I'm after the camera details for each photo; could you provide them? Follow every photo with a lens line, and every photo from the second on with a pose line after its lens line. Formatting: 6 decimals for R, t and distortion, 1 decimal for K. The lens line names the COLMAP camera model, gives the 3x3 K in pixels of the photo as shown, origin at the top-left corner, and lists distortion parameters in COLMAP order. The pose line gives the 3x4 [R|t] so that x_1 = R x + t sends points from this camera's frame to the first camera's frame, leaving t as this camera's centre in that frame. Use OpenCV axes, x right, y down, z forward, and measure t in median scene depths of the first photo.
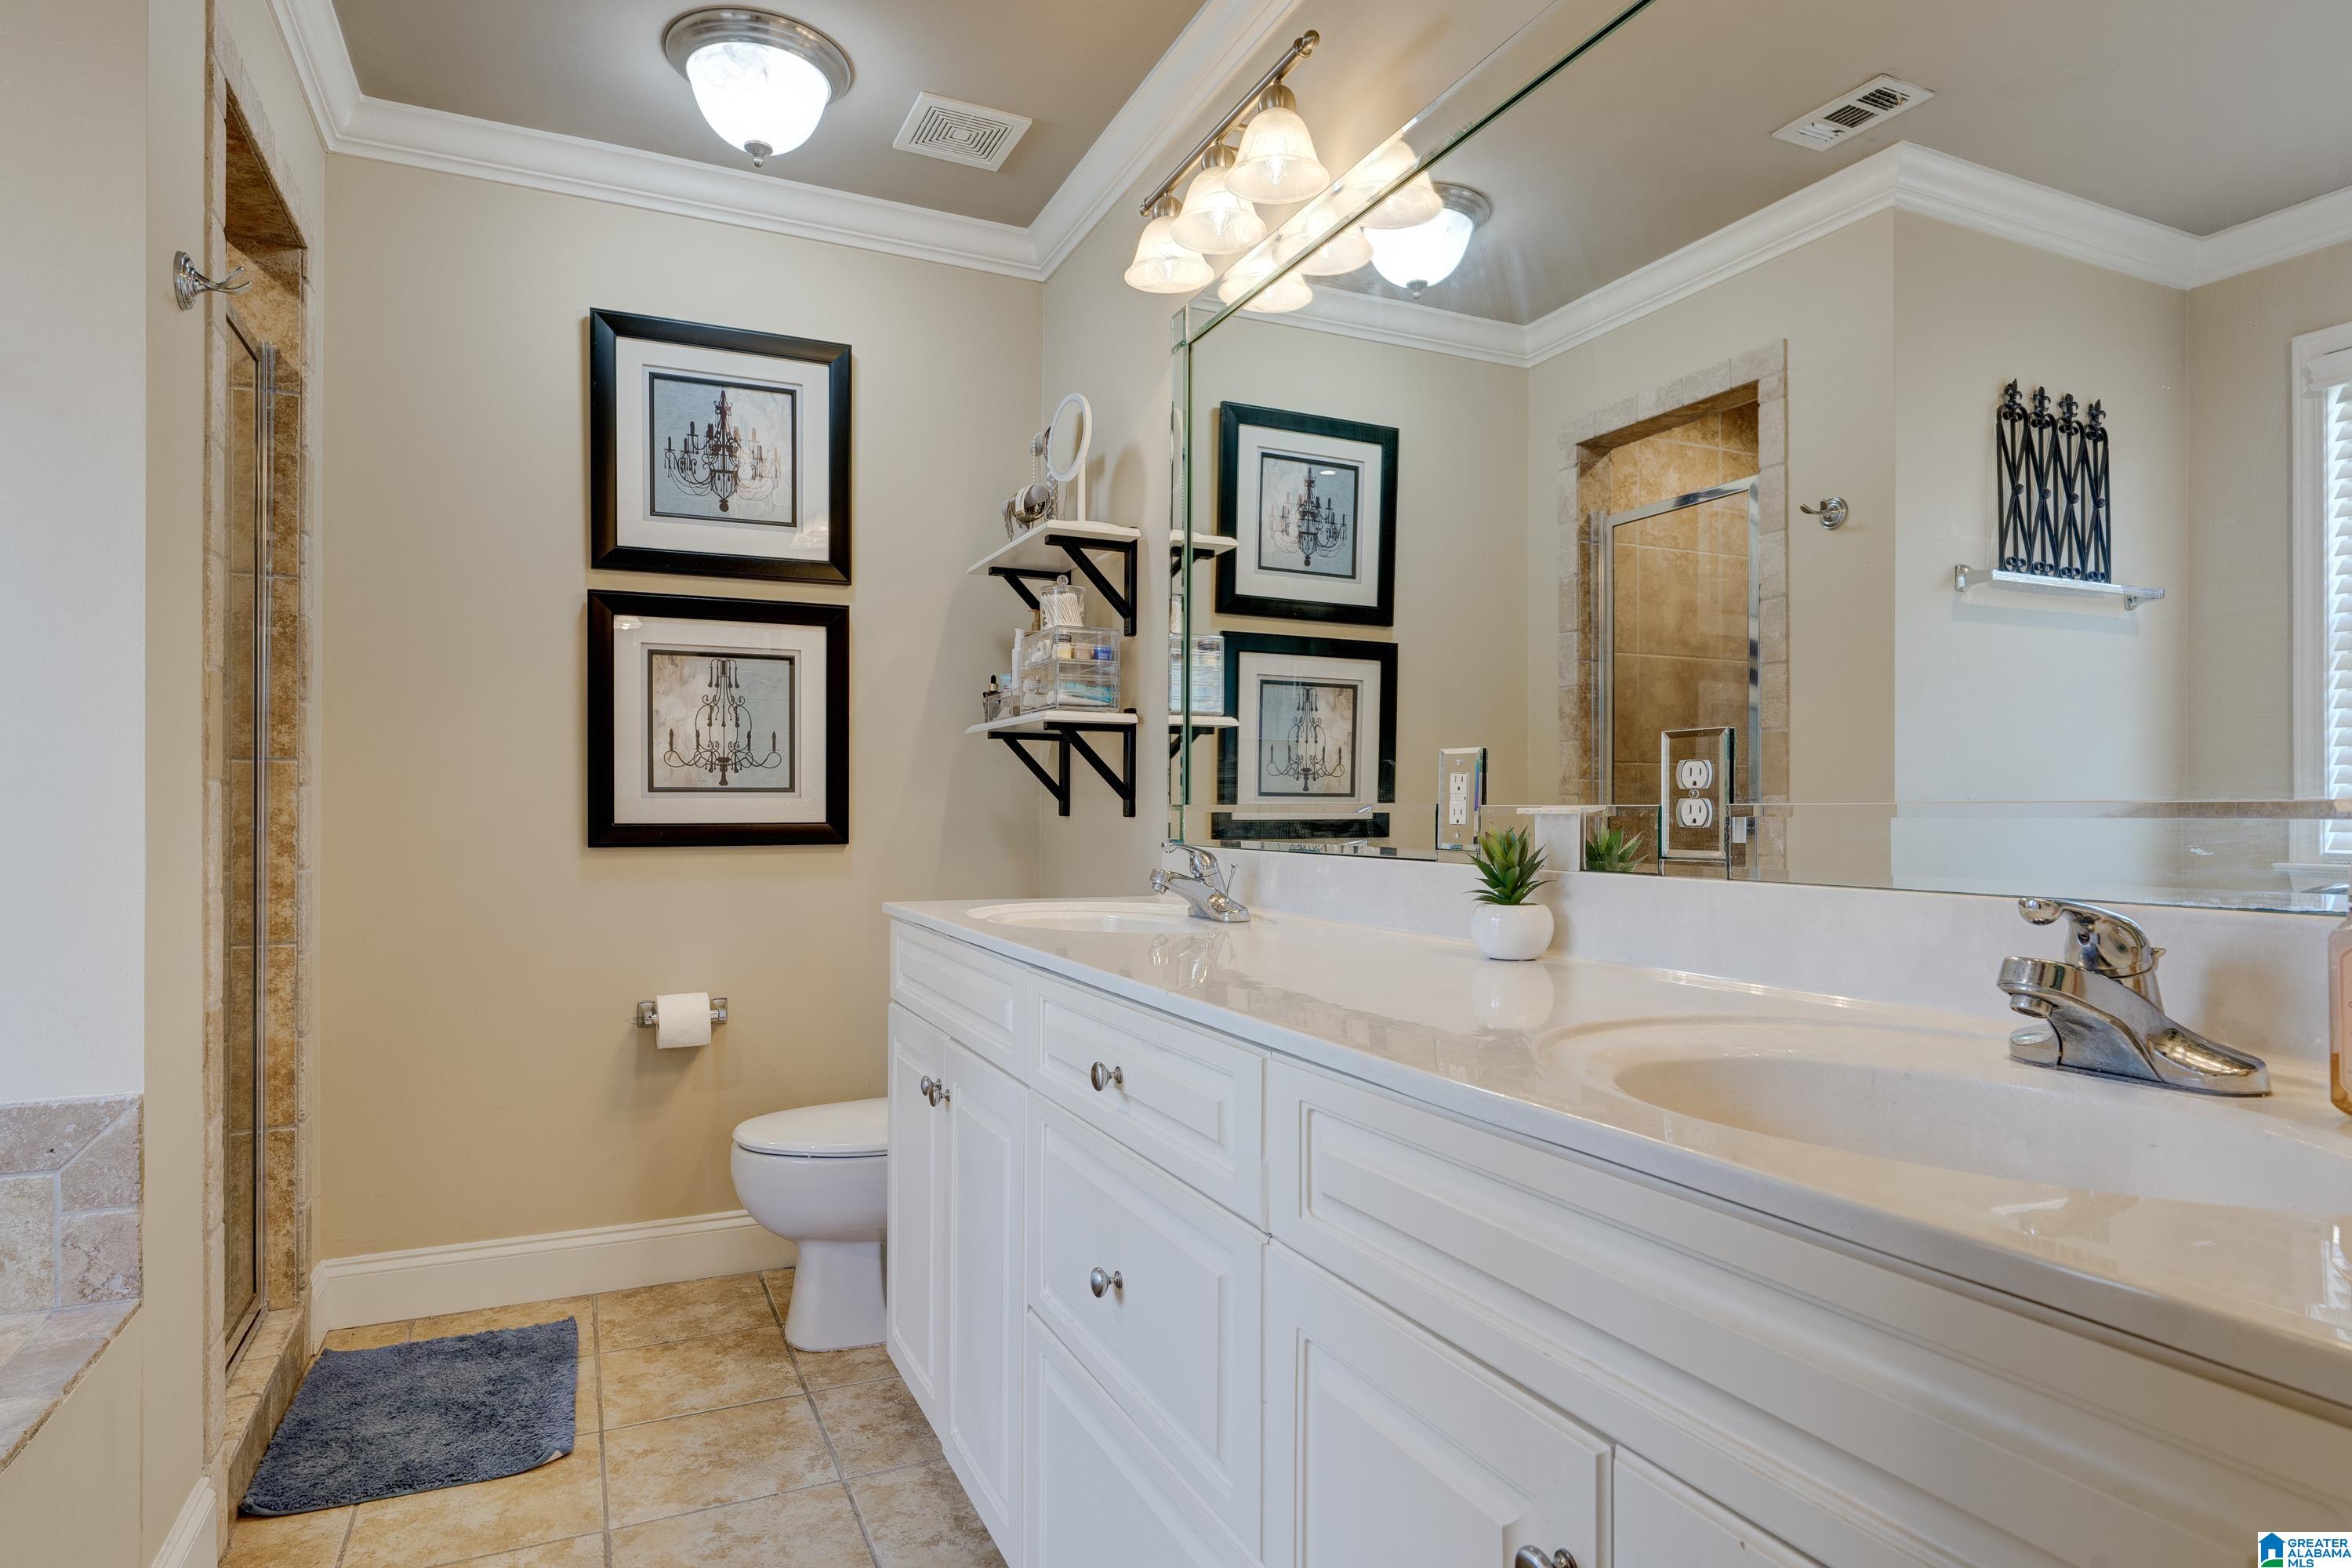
lens RADIAL K [[1341.3, 0, 1178.9], [0, 1341.3, 781.0], [0, 0, 1]] dist [-0.007337, -0.001709]
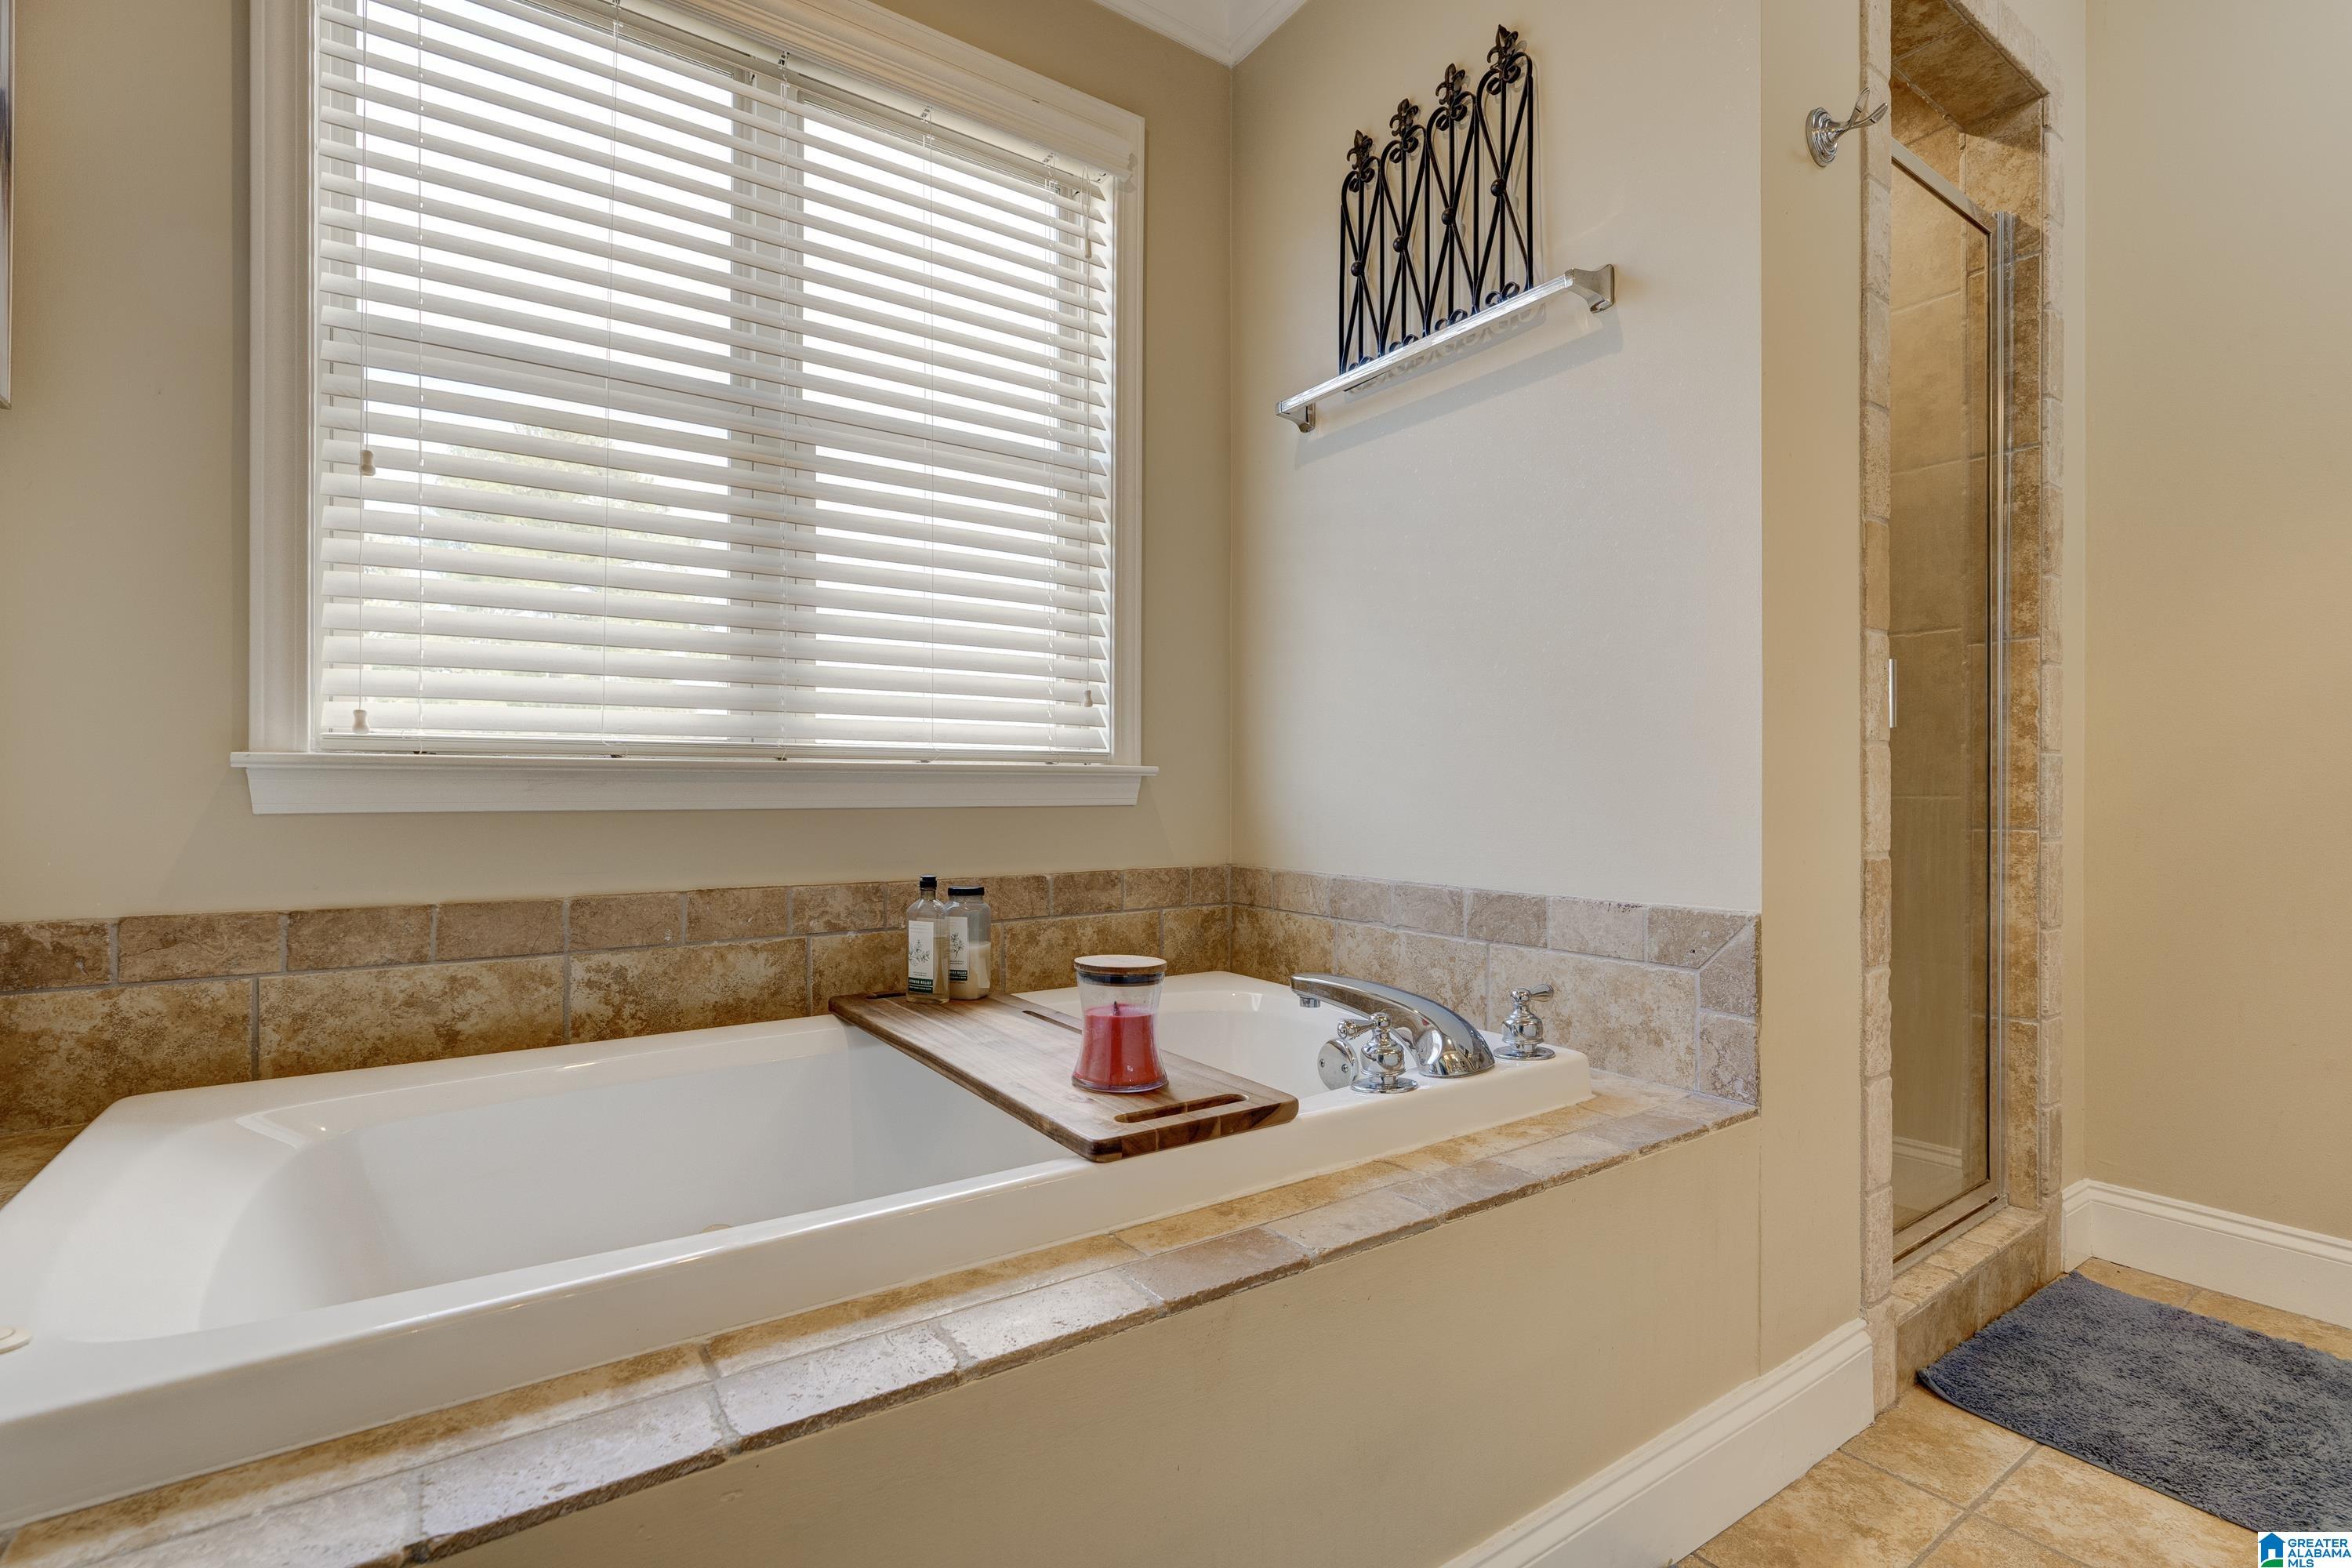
lens RADIAL K [[1070.7, 0, 1173.0], [0, 1070.7, 791.6], [0, 0, 1]] dist [-0.002274, 0.000227]
pose [[0.170404, 0.000705, -0.985374, -0.016604], [0.008461, 0.999962, 0.002178, 0.088938], [0.985338, -0.008708, 0.170392, 0.268469]]
